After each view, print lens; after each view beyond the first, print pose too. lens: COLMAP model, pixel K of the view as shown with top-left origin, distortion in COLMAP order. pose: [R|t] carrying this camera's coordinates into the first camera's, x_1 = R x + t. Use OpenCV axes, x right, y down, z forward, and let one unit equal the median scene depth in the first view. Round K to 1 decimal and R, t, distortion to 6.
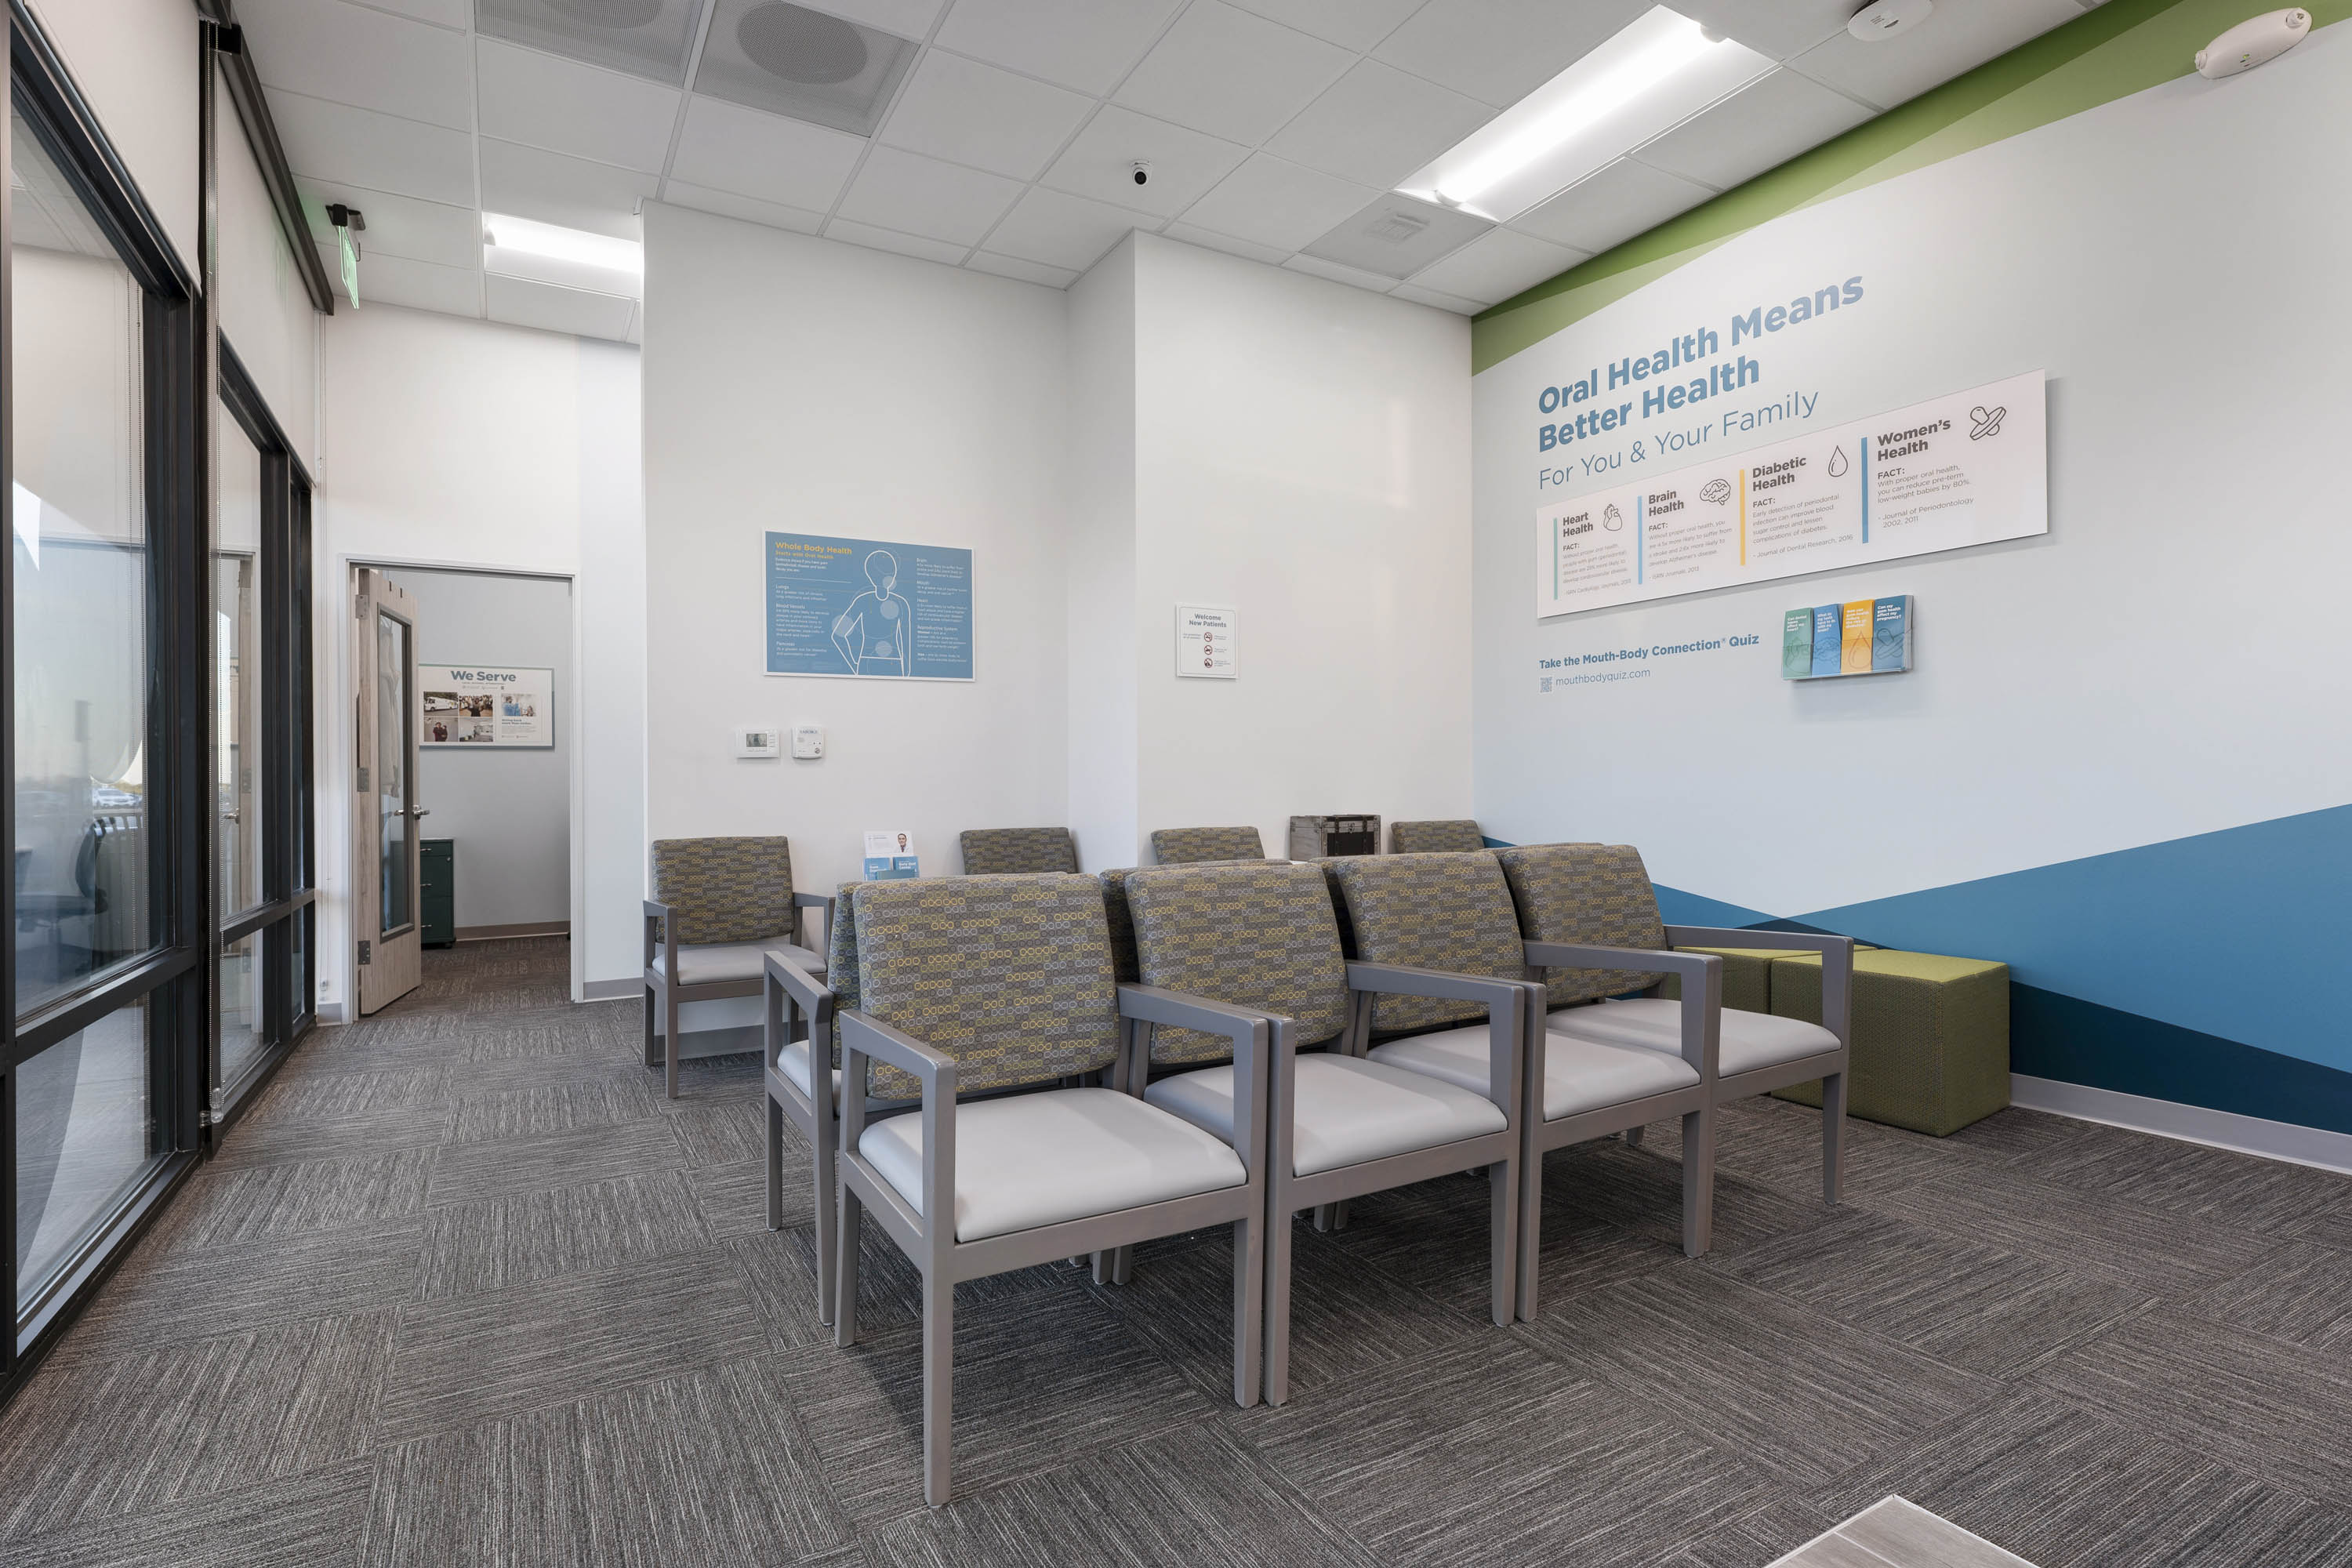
lens RADIAL K [[1171.1, 0, 1176.0], [0, 1171.1, 784.0], [0, 0, 1]] dist [-0.001436, 0.000534]
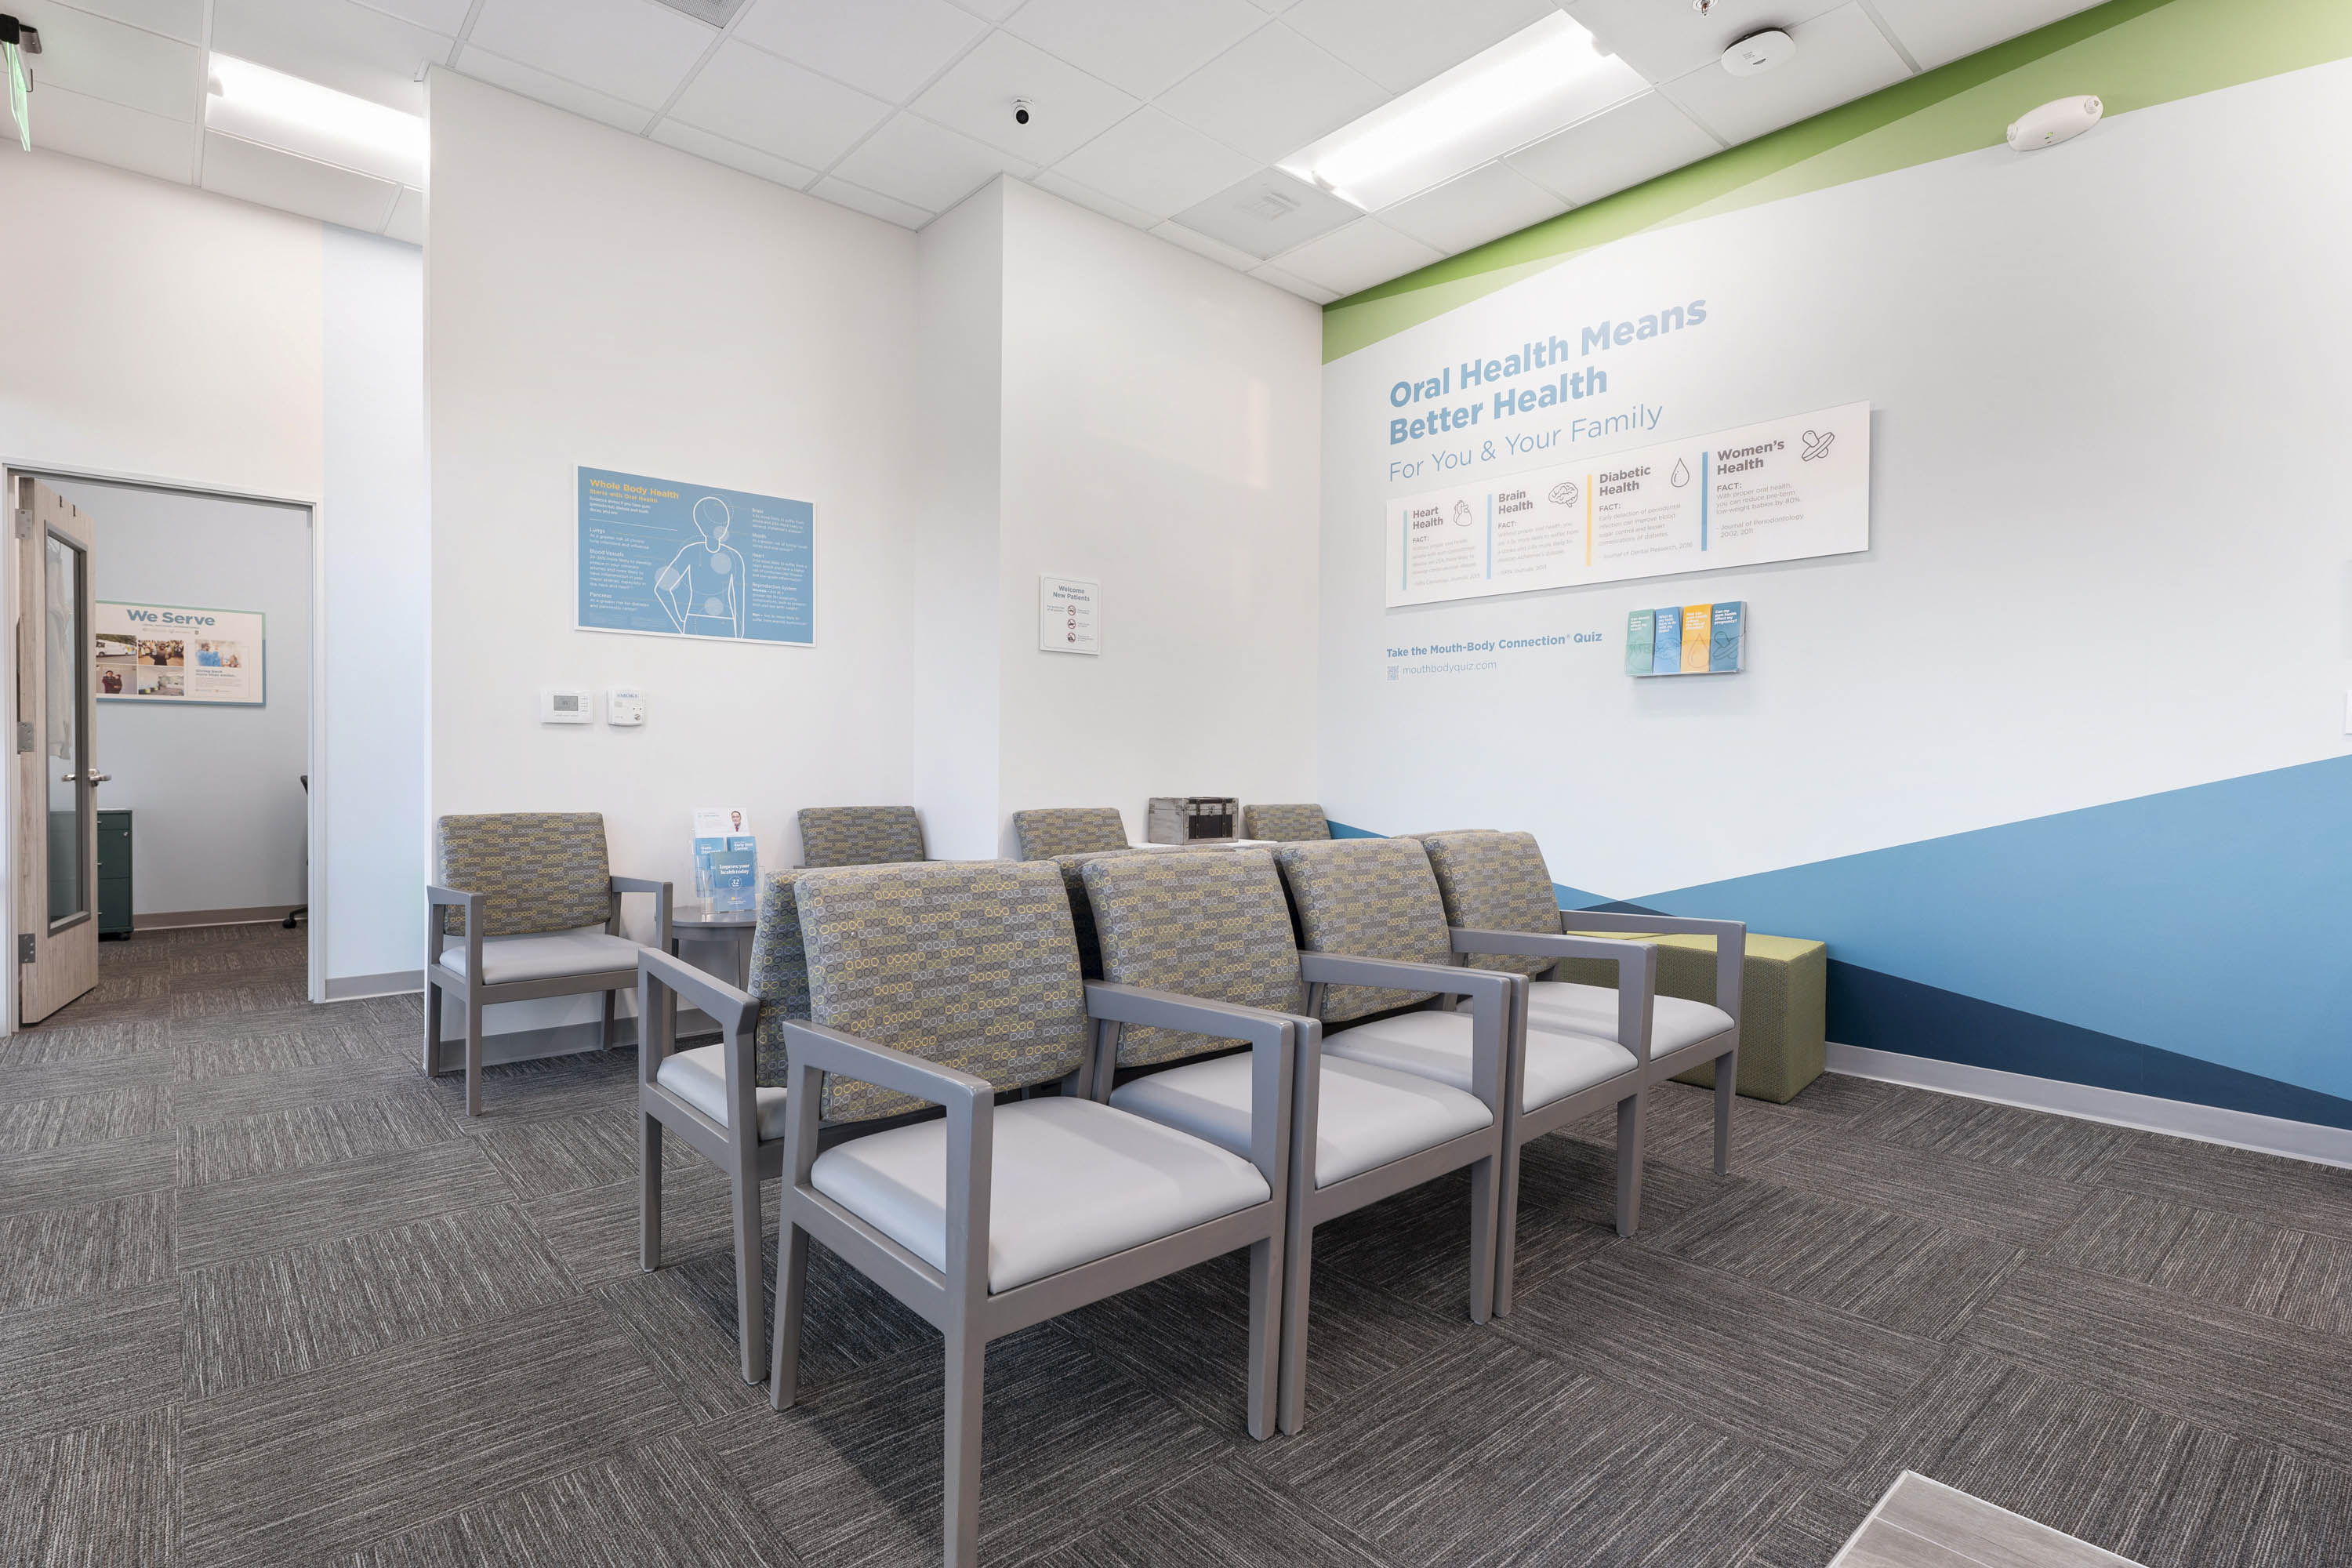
lens RADIAL K [[1153.1, 0, 1176.0], [0, 1153.1, 784.0], [0, 0, 1]] dist [-0.000051, -0.000332]
pose [[0.978399, 0.016543, 0.206063, -0.121266], [-0.020194, 0.999674, 0.015627, 0.000649], [-0.205737, -0.019450, 0.978414, 0.078698]]
